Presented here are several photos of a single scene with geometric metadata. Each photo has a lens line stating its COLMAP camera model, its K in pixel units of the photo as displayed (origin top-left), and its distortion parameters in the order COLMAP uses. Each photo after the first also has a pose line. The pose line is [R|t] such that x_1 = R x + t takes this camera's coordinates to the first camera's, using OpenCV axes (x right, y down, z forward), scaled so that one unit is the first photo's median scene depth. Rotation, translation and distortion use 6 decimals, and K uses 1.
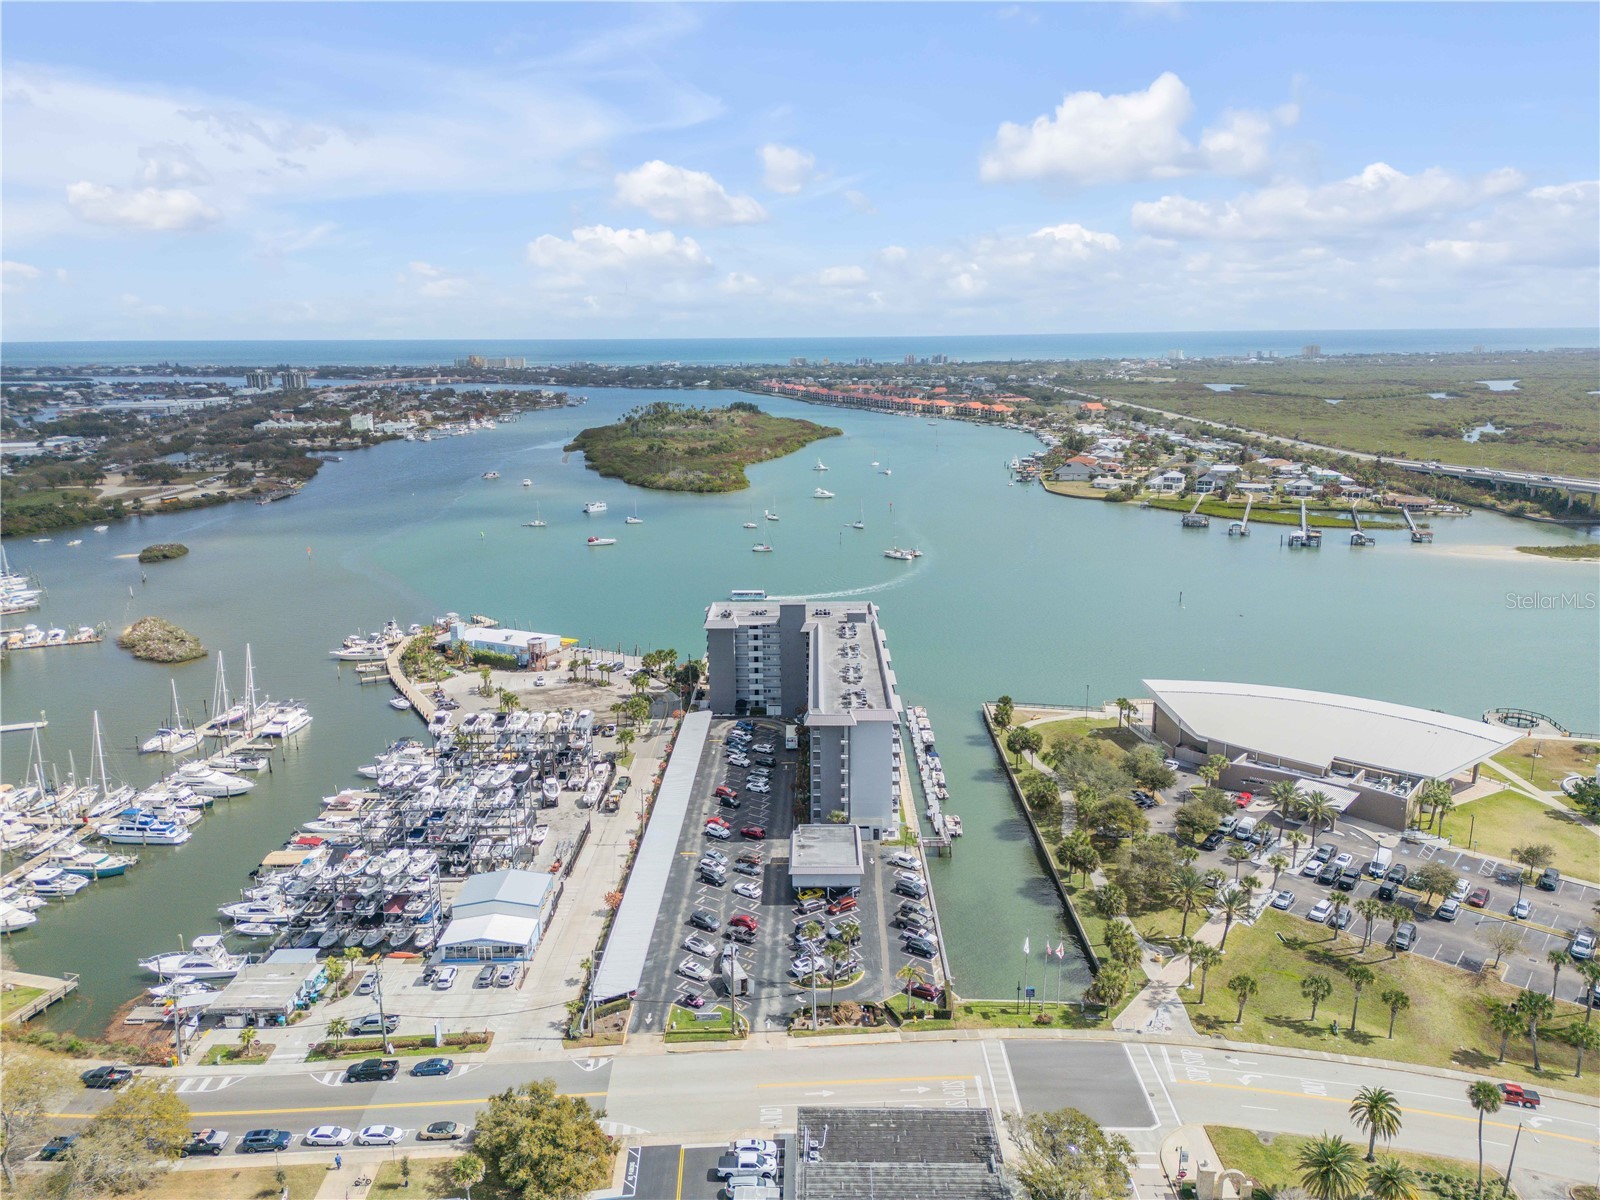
lens RADIAL K [[1116.0, 0, 800.0], [0, 1116.0, 600.0], [0, 0, 1]] dist [0.089064, -0.091179]
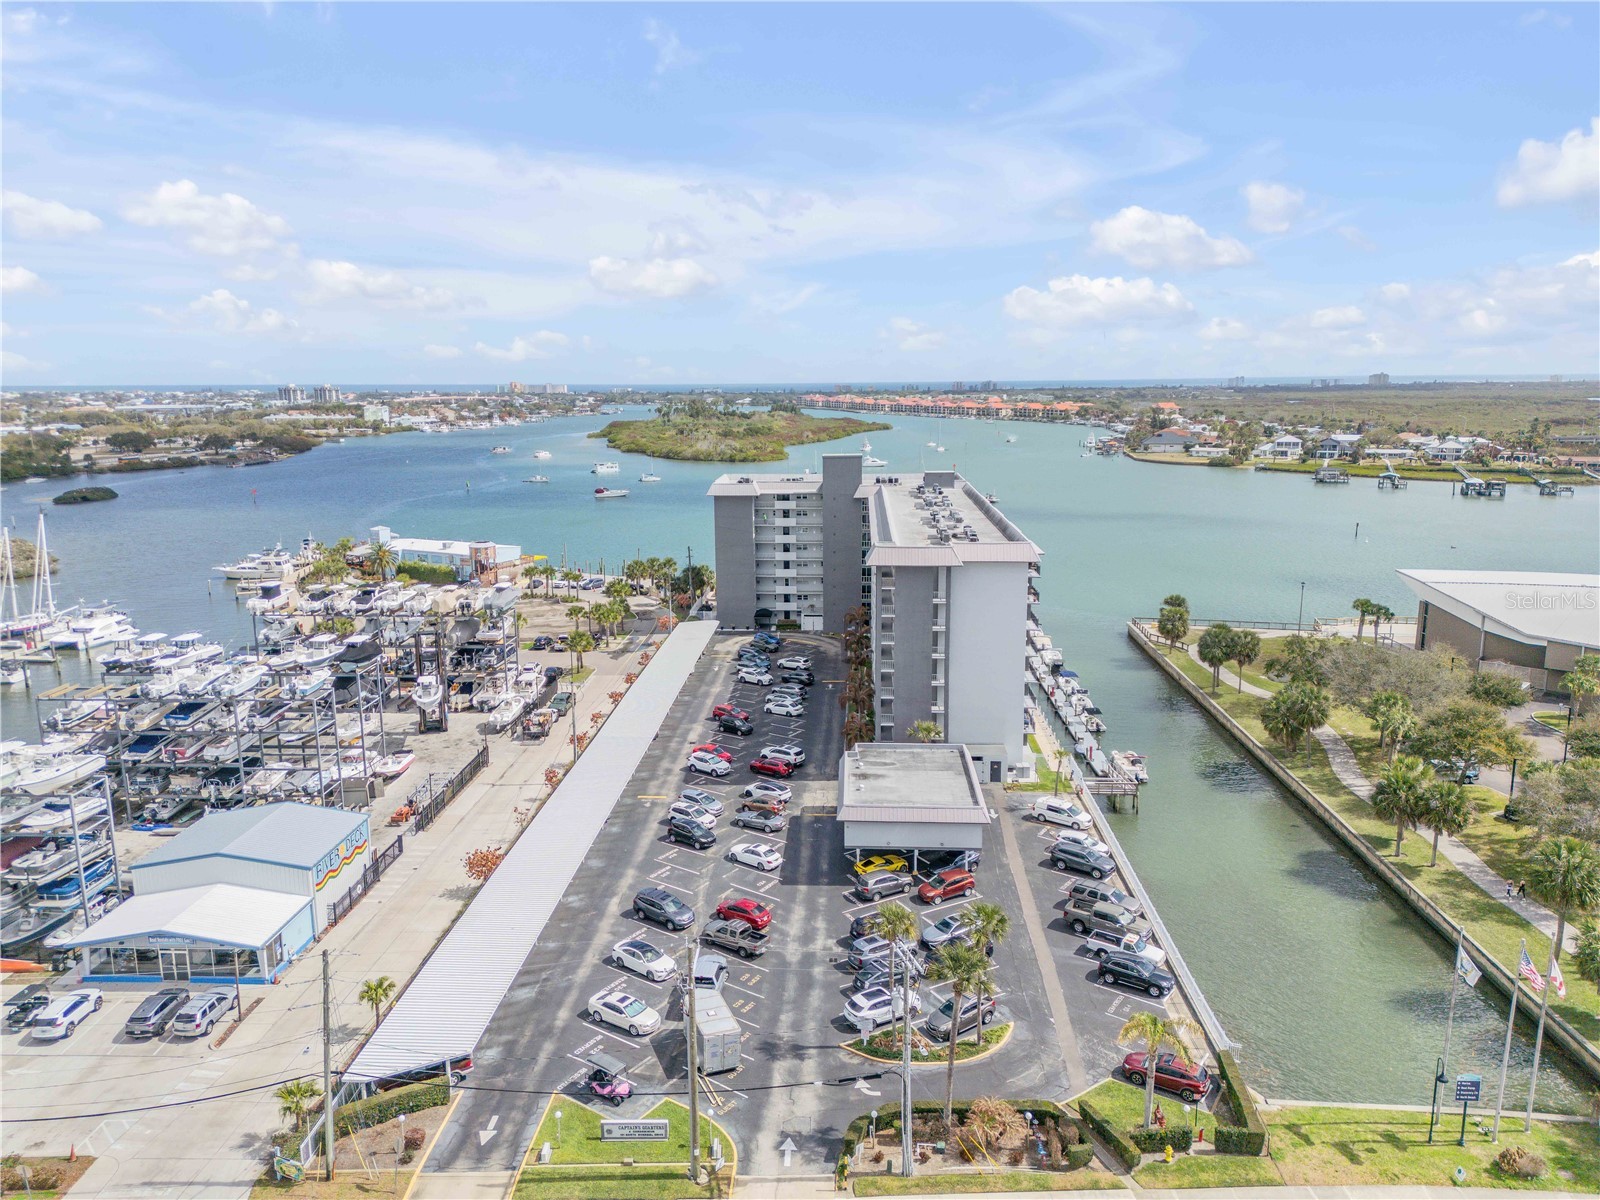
lens RADIAL K [[1116.0, 0, 800.0], [0, 1116.0, 600.0], [0, 0, 1]] dist [0.089064, -0.091179]
pose [[0.999257, 0.009433, -0.037358, -0.008230], [-0.010905, 0.999165, -0.039375, 0.154246], [0.036955, 0.039753, 0.998526, 0.463950]]
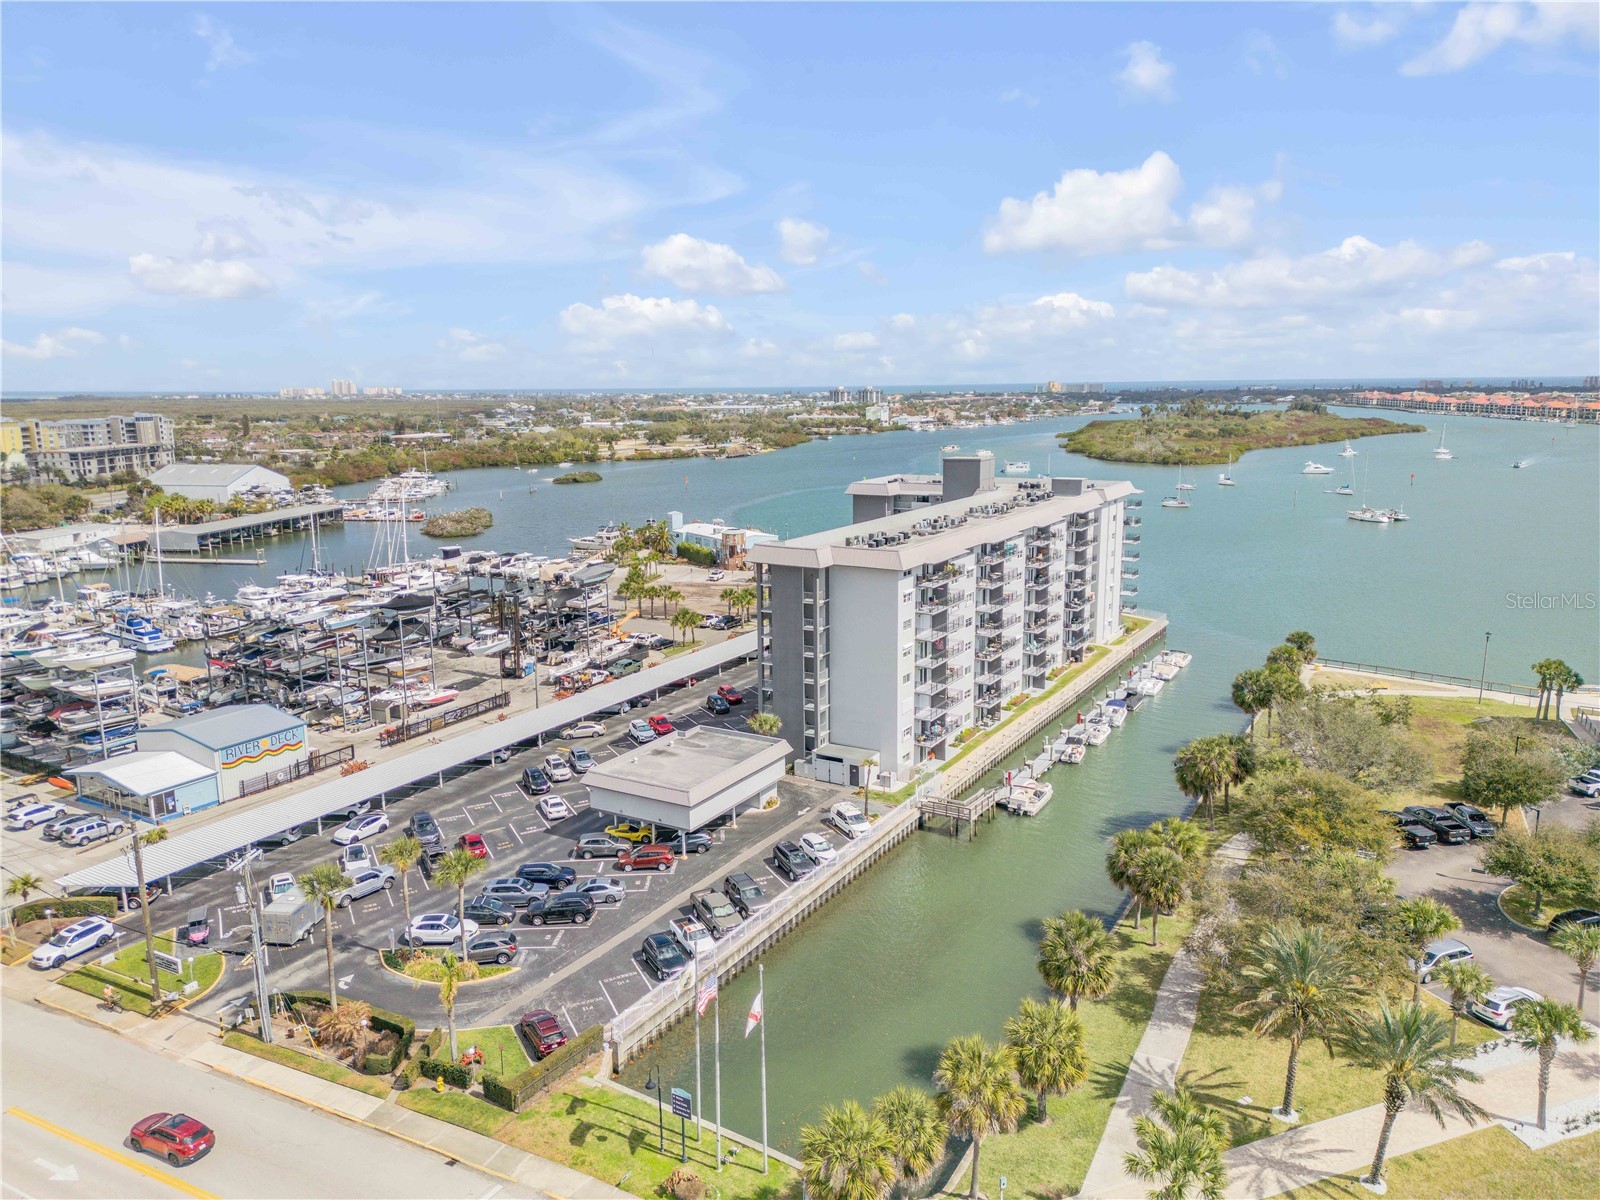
lens RADIAL K [[1116.0, 0, 800.0], [0, 1116.0, 600.0], [0, 0, 1]] dist [0.089064, -0.091179]
pose [[0.867241, 0.094070, -0.488921, 0.317506], [-0.112790, 0.993579, -0.008899, 0.137077], [0.484944, 0.062863, 0.872283, 0.524188]]
